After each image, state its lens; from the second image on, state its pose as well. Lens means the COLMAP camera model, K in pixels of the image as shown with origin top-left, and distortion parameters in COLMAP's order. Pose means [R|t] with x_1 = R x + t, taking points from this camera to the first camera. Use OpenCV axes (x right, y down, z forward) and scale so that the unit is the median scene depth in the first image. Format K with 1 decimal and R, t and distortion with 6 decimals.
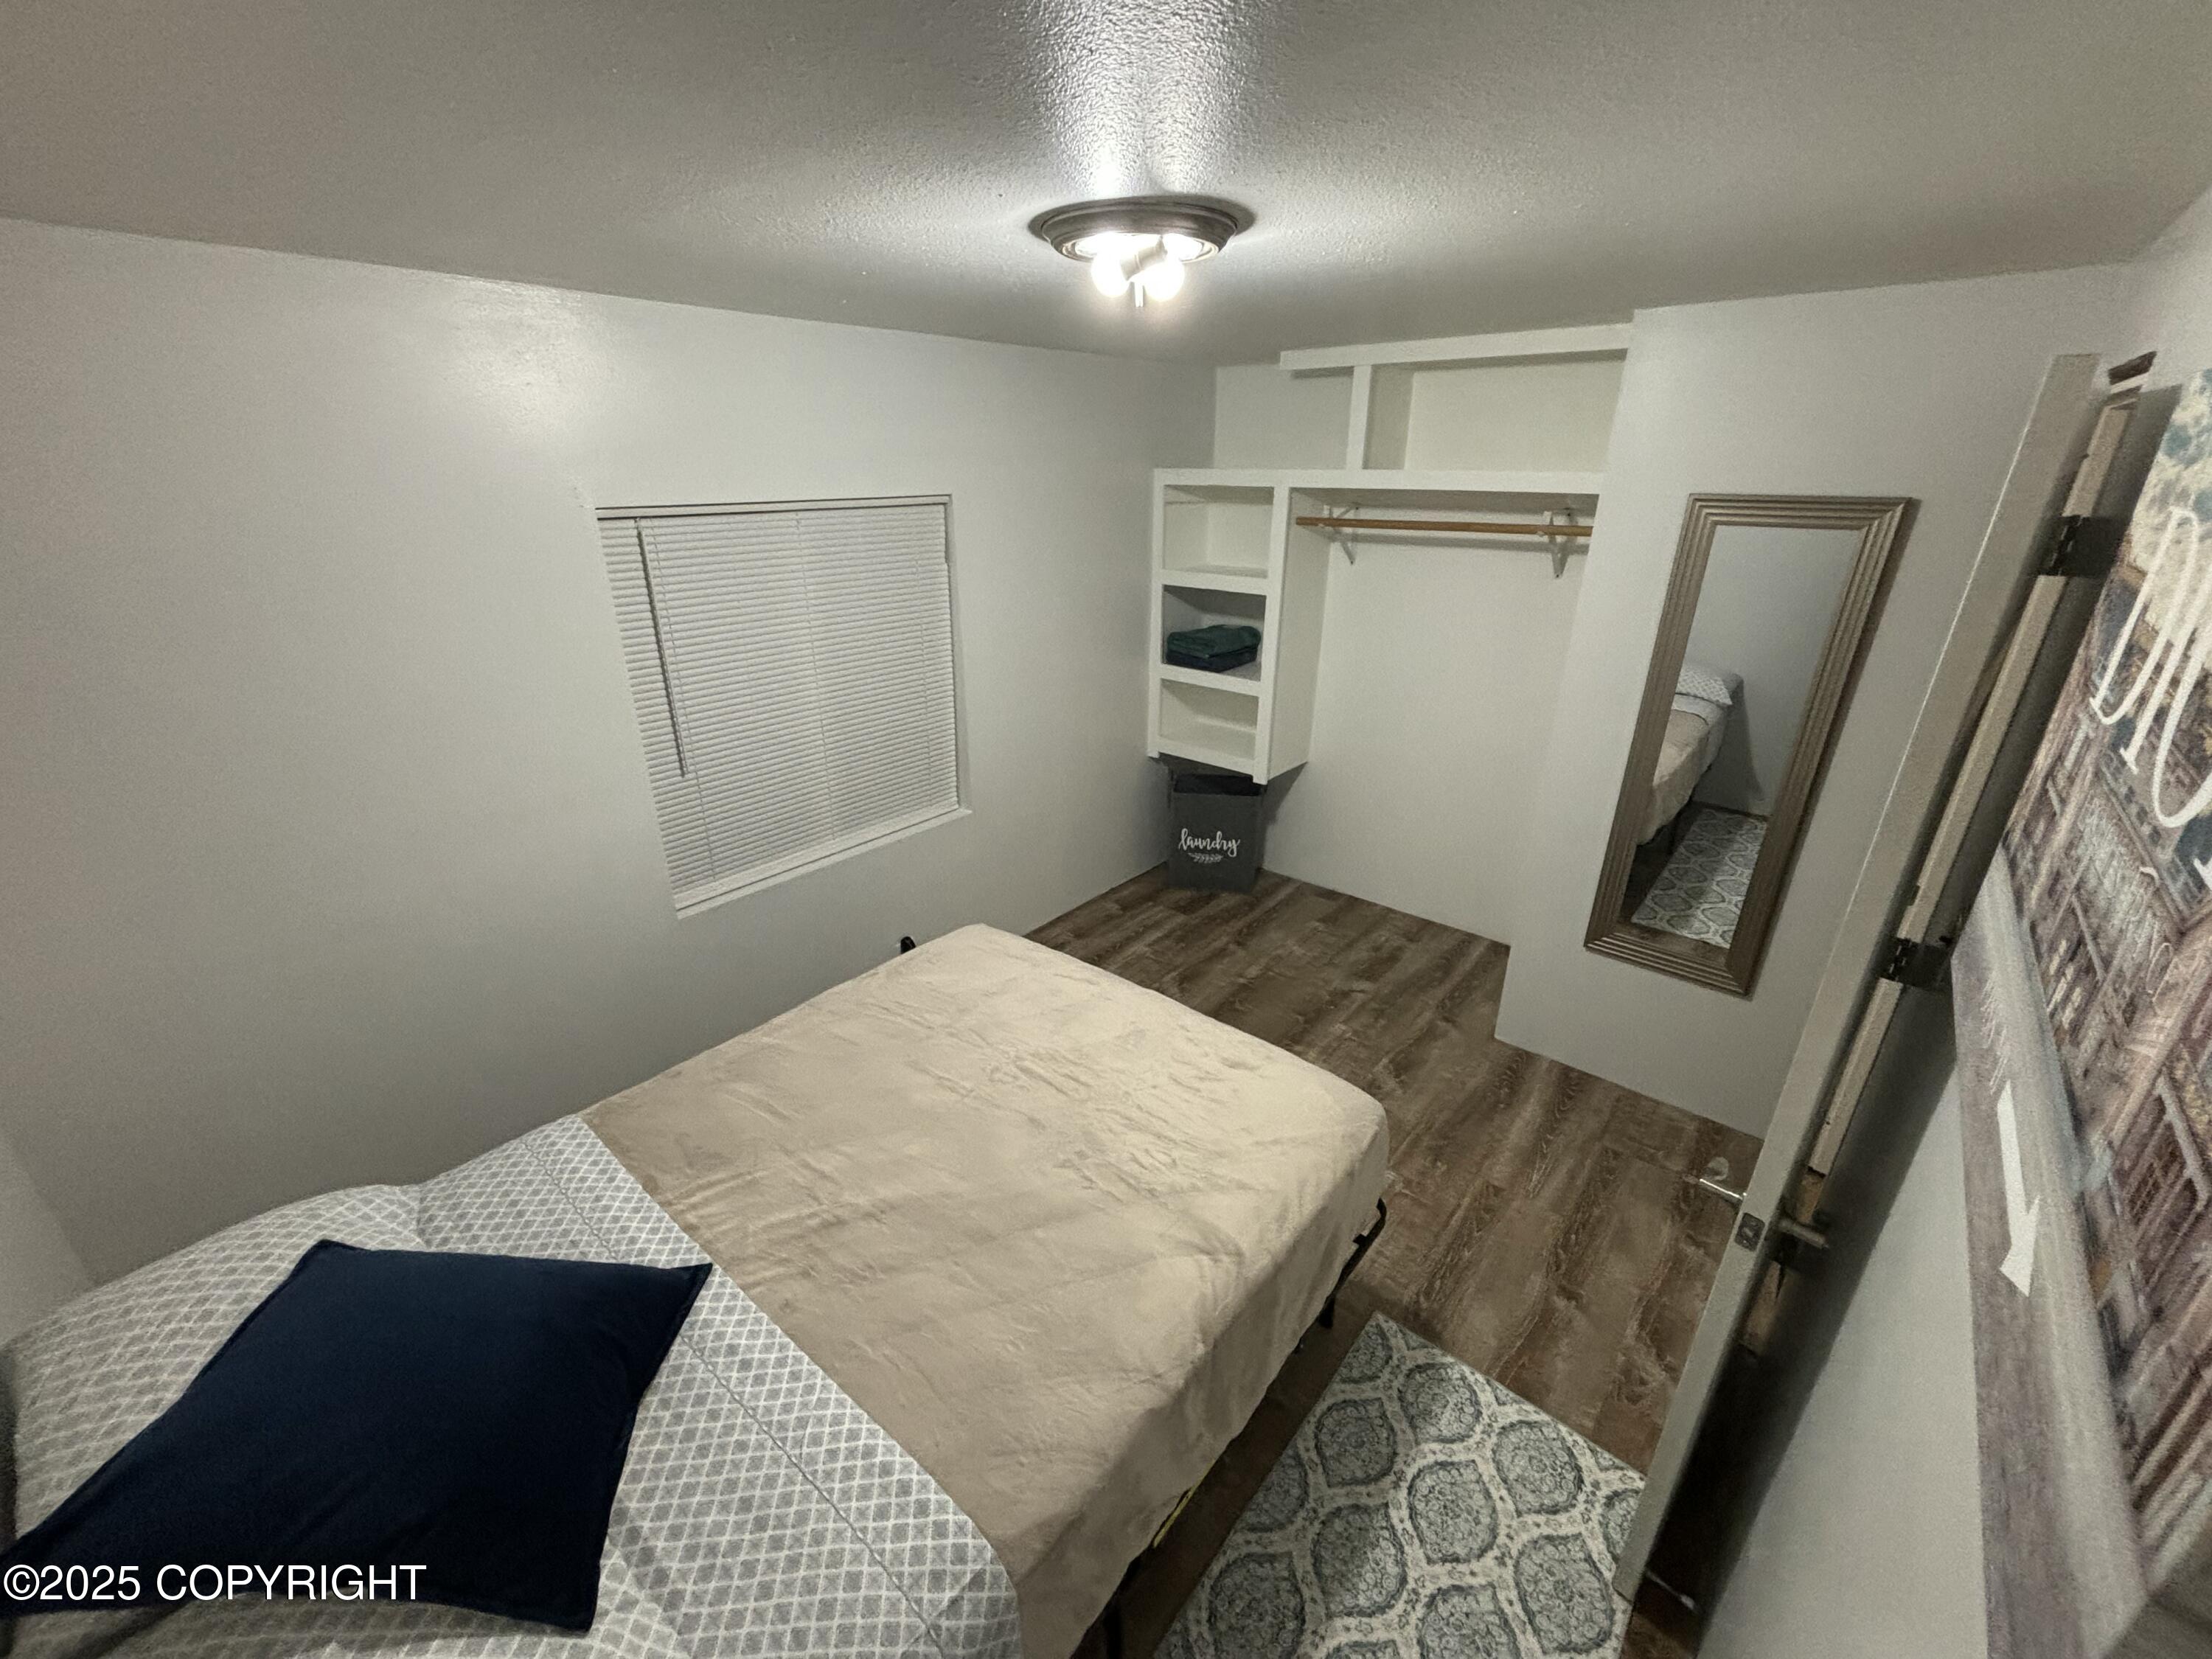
lens RADIAL K [[888.8, 0, 1098.2], [0, 888.8, 825.1], [0, 0, 1]] dist [0.019034, -0.000175]
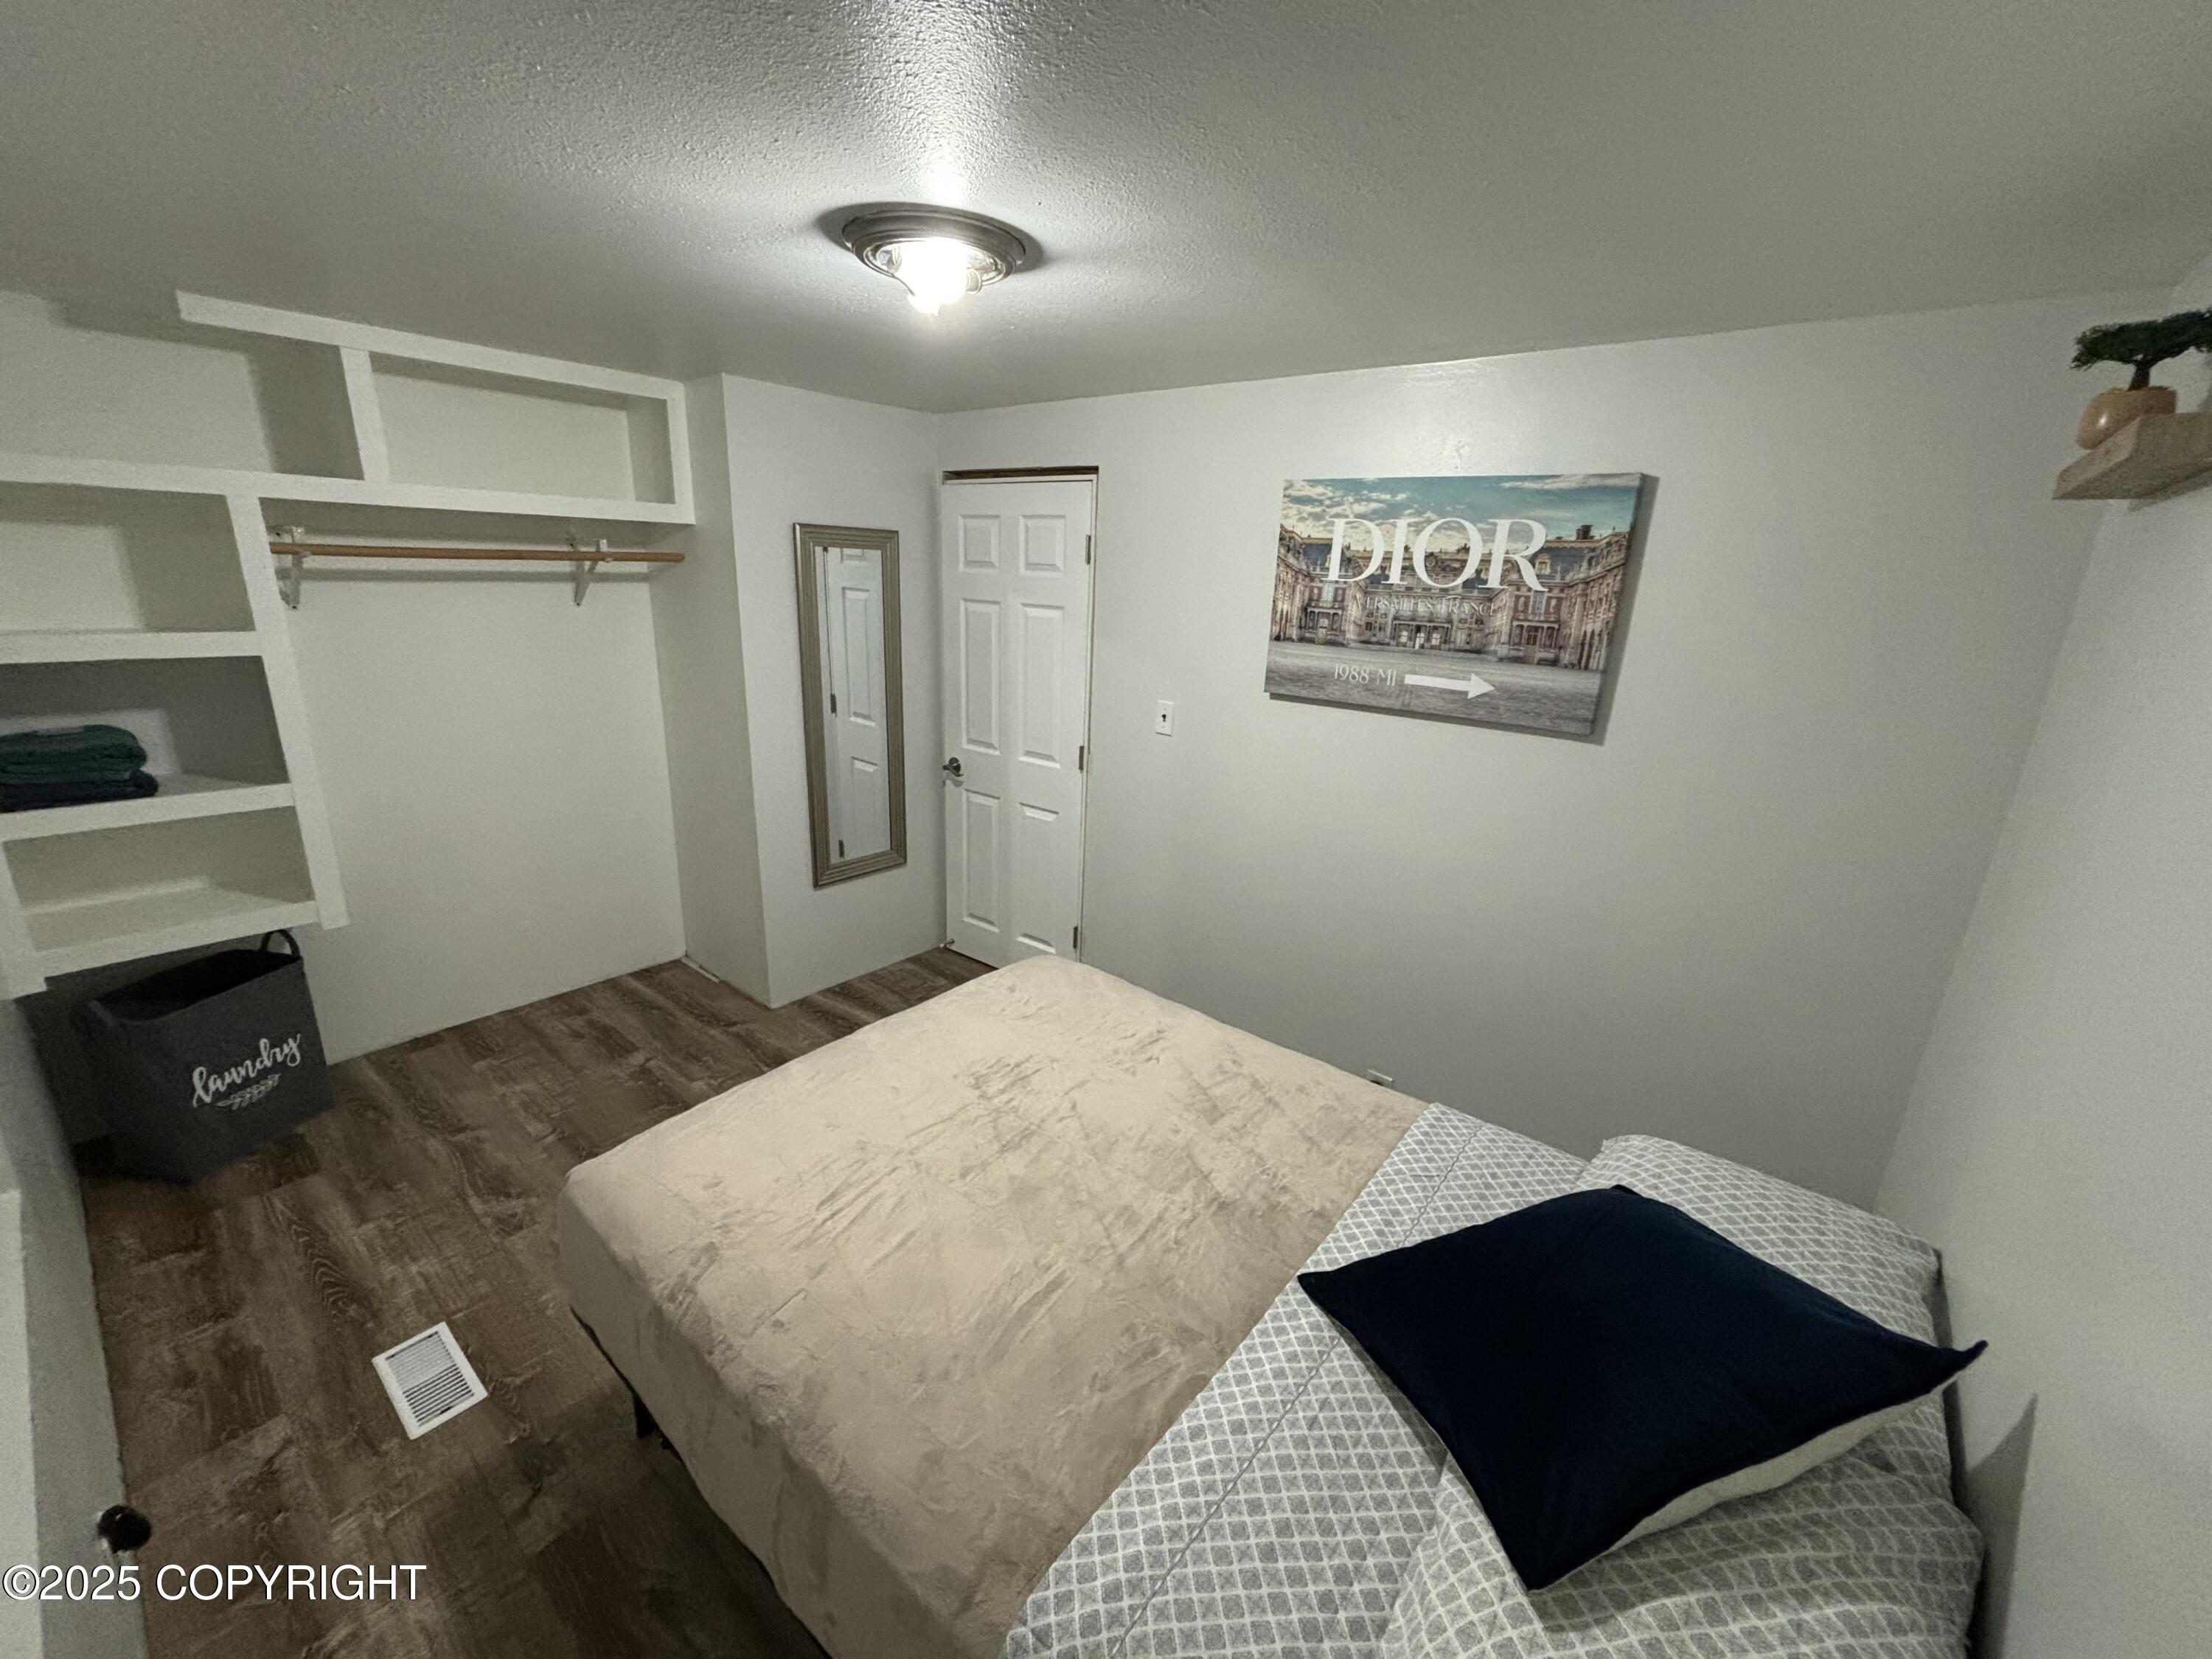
lens RADIAL K [[888.8, 0, 1098.2], [0, 888.8, 825.1], [0, 0, 1]] dist [0.019034, -0.000175]
pose [[-0.008748, -0.277142, 0.960789, -0.467654], [0.348050, 0.899902, 0.262748, -0.097326], [-0.937435, 0.336701, 0.088587, 0.375043]]
